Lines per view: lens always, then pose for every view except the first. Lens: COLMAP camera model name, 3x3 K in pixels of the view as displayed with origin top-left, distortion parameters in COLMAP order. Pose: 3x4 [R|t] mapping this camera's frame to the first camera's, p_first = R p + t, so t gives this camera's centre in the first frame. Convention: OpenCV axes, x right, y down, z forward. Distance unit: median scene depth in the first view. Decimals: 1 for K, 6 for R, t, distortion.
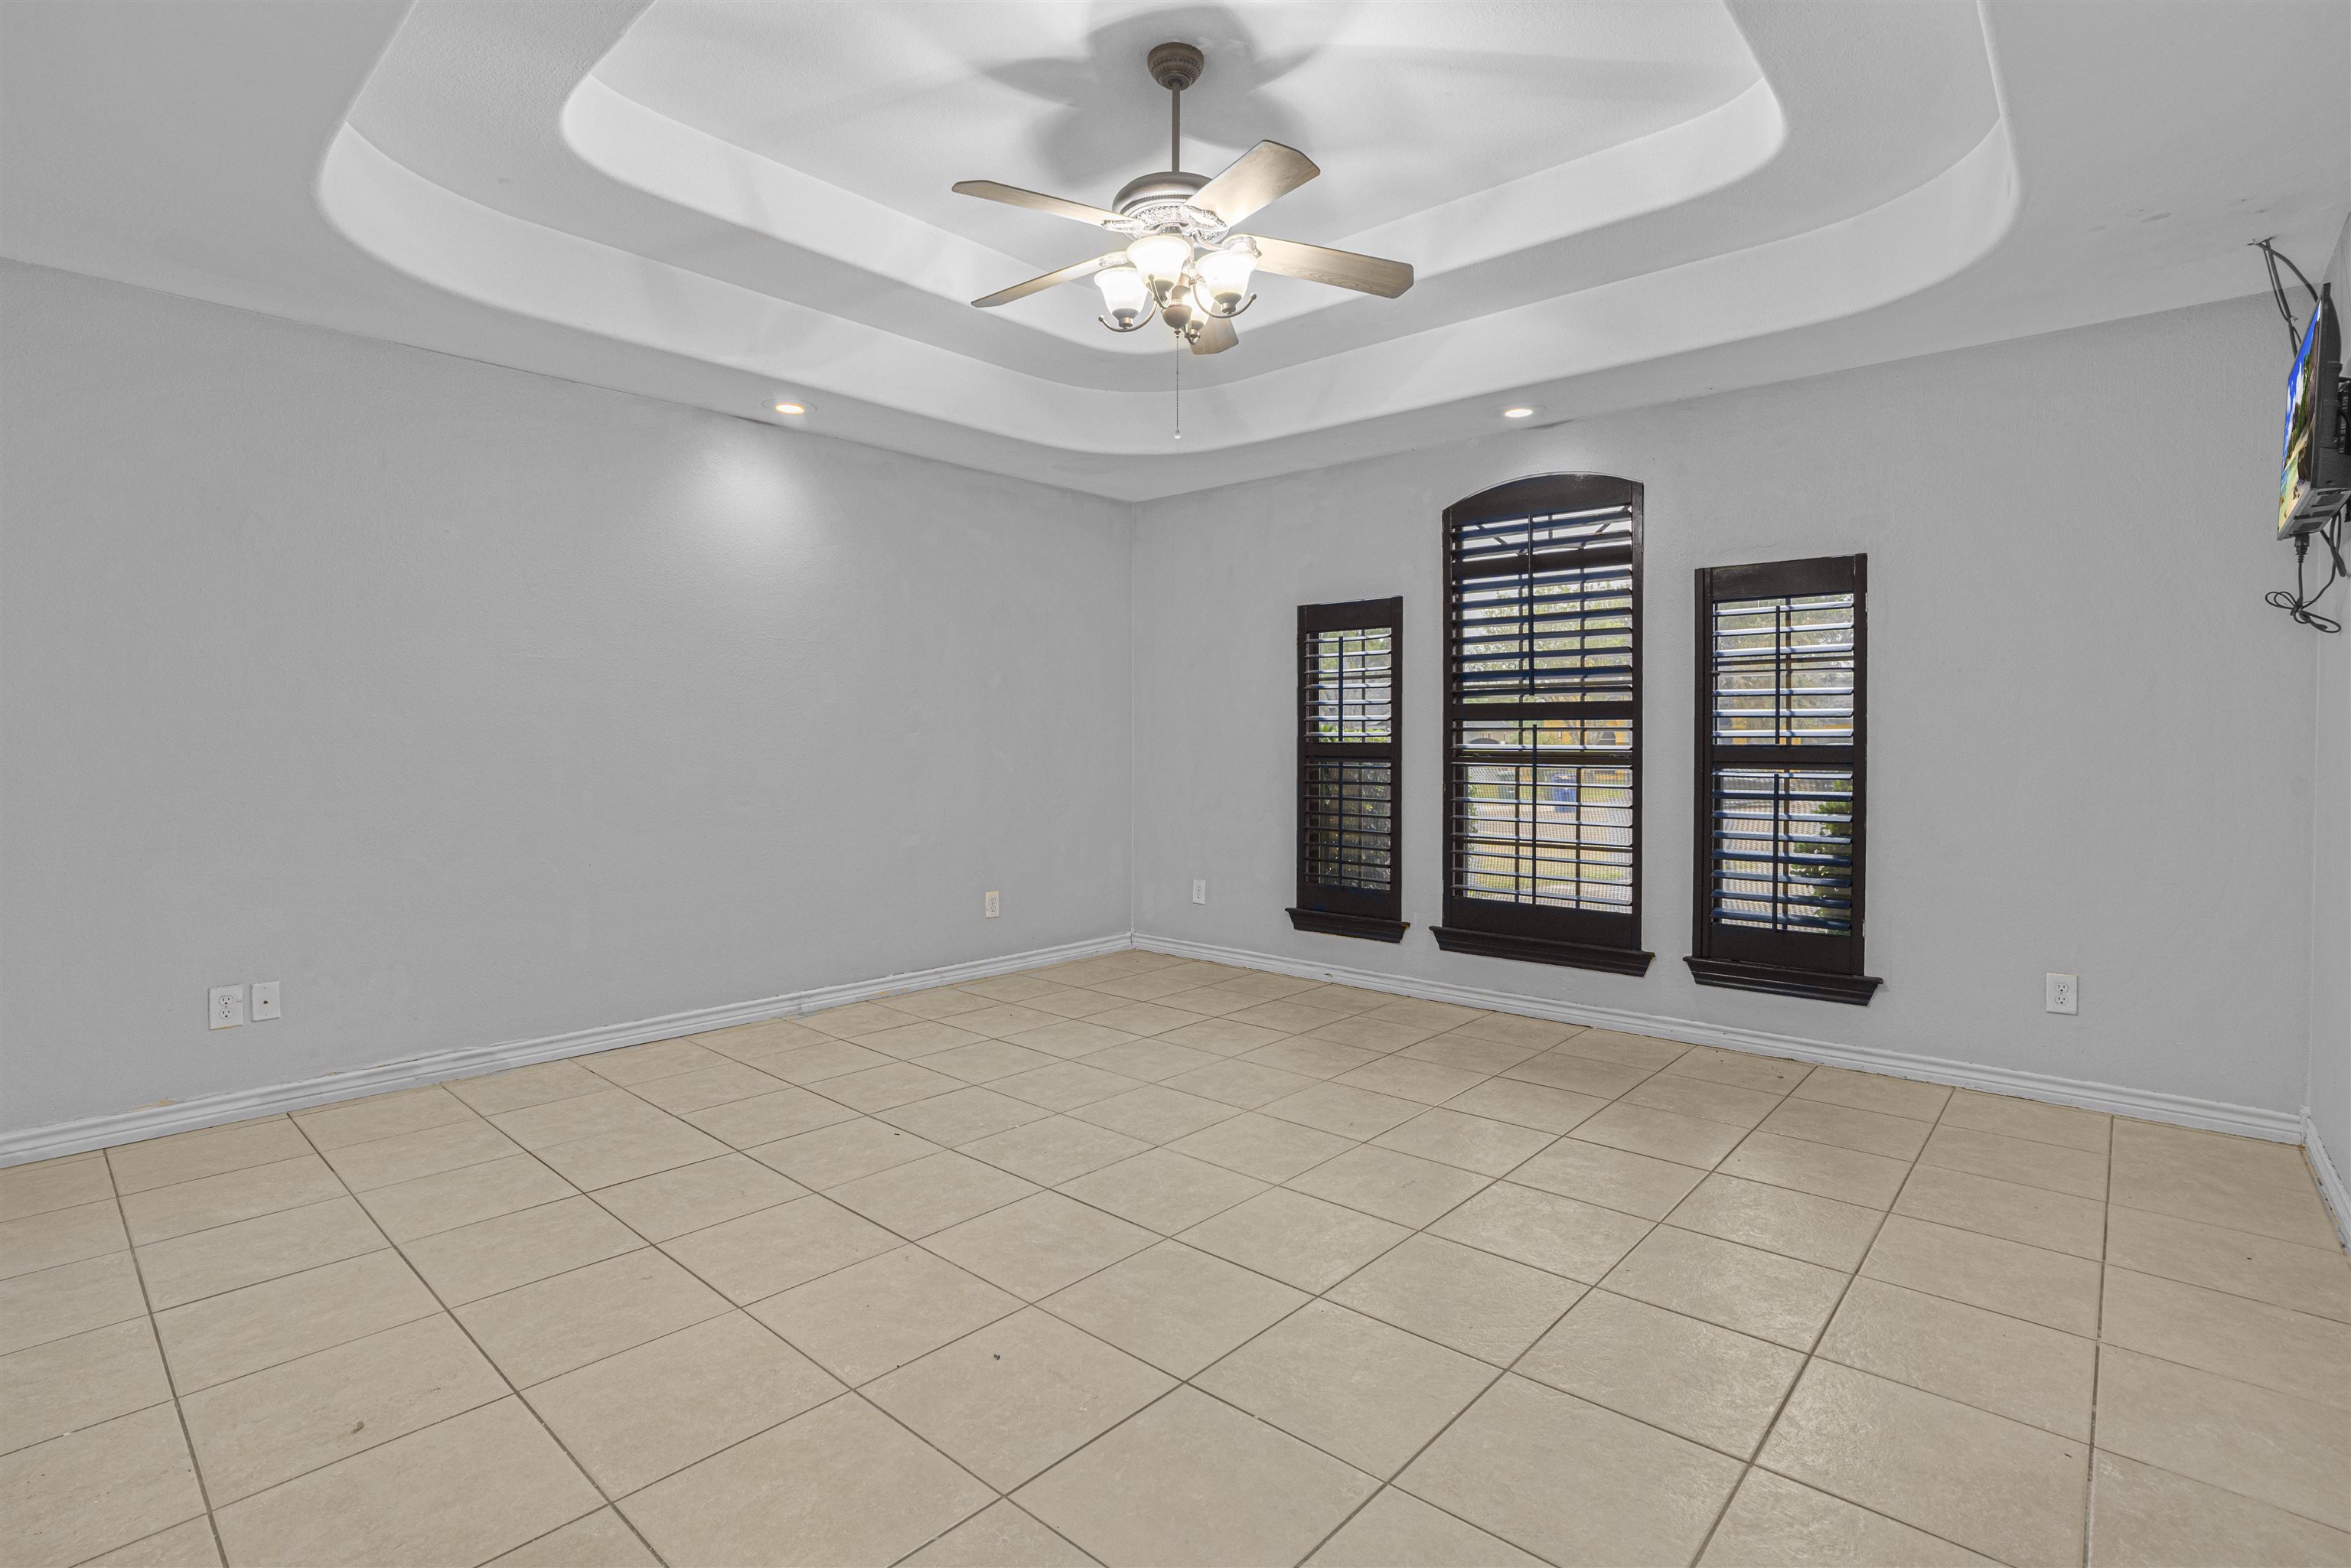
lens RADIAL K [[1092.9, 0, 1177.0], [0, 1092.9, 763.4], [0, 0, 1]] dist [-0.043147, 0.011333]
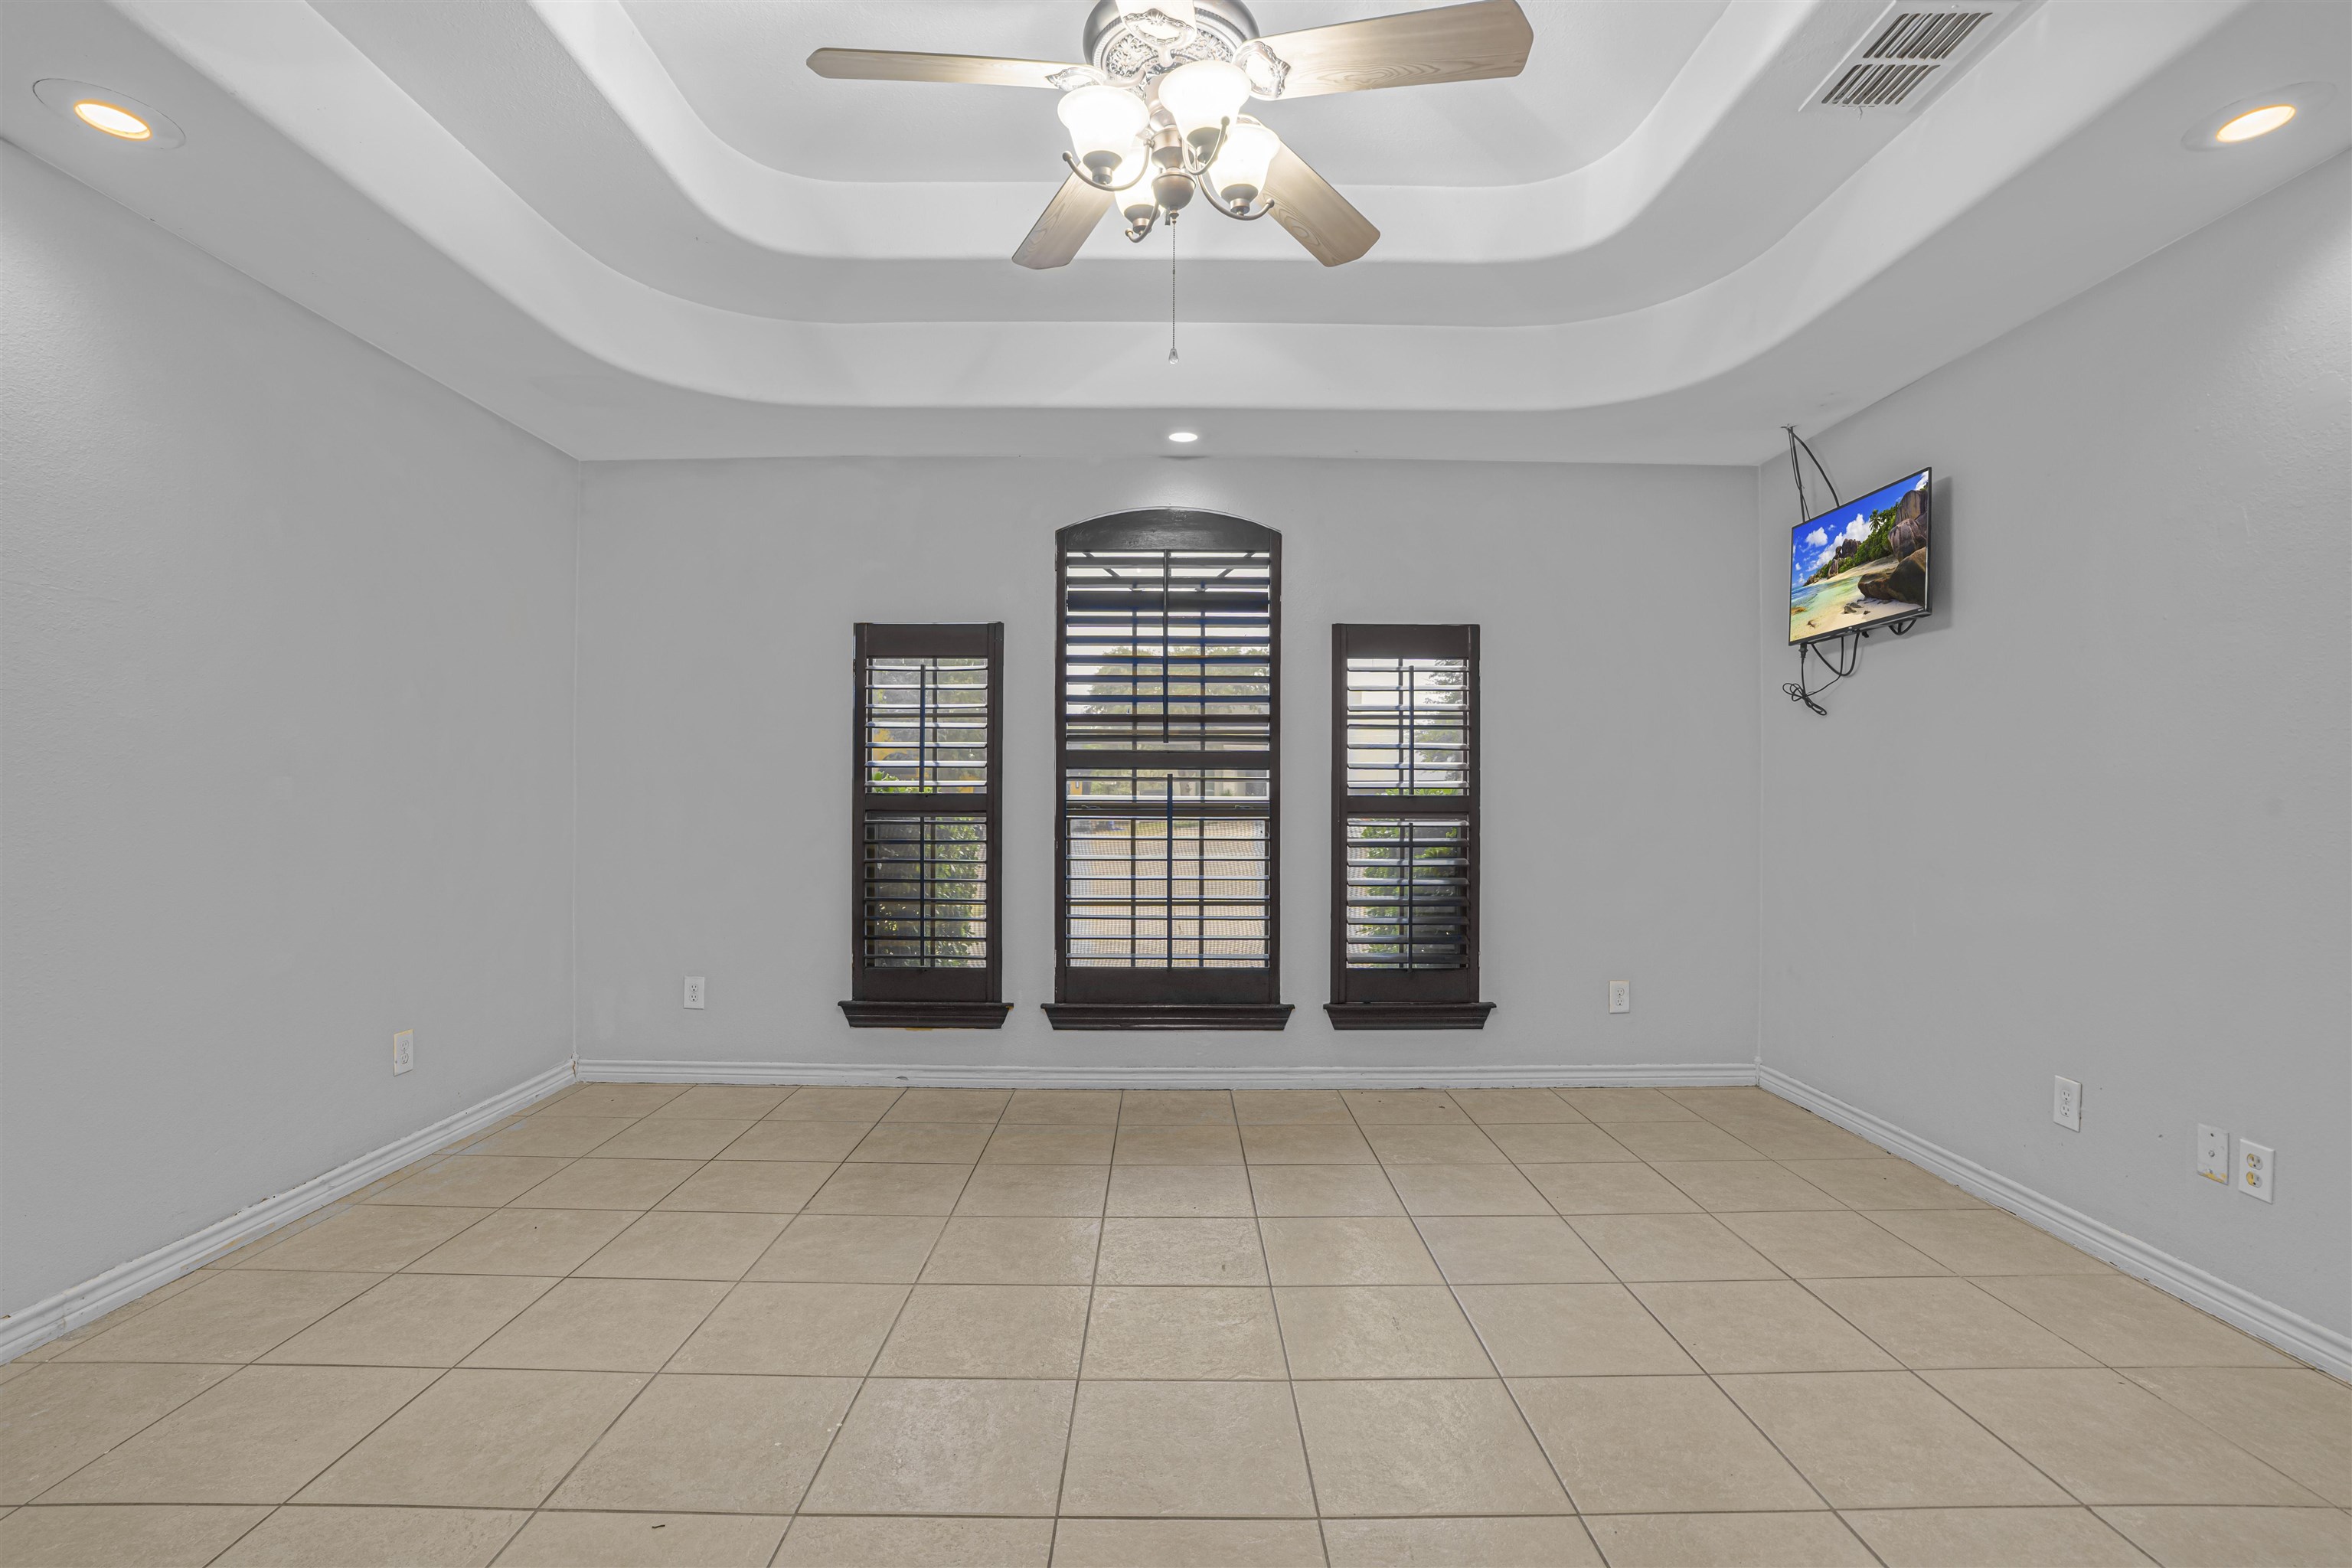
lens RADIAL K [[1093.4, 0, 1188.7], [0, 1093.4, 789.2], [0, 0, 1]] dist [-0.043147, 0.011333]
pose [[0.747848, 0.004175, 0.663856, -0.295312], [0.010872, 0.999769, -0.018534, -0.005319], [-0.663781, 0.021078, 0.747630, 0.304944]]
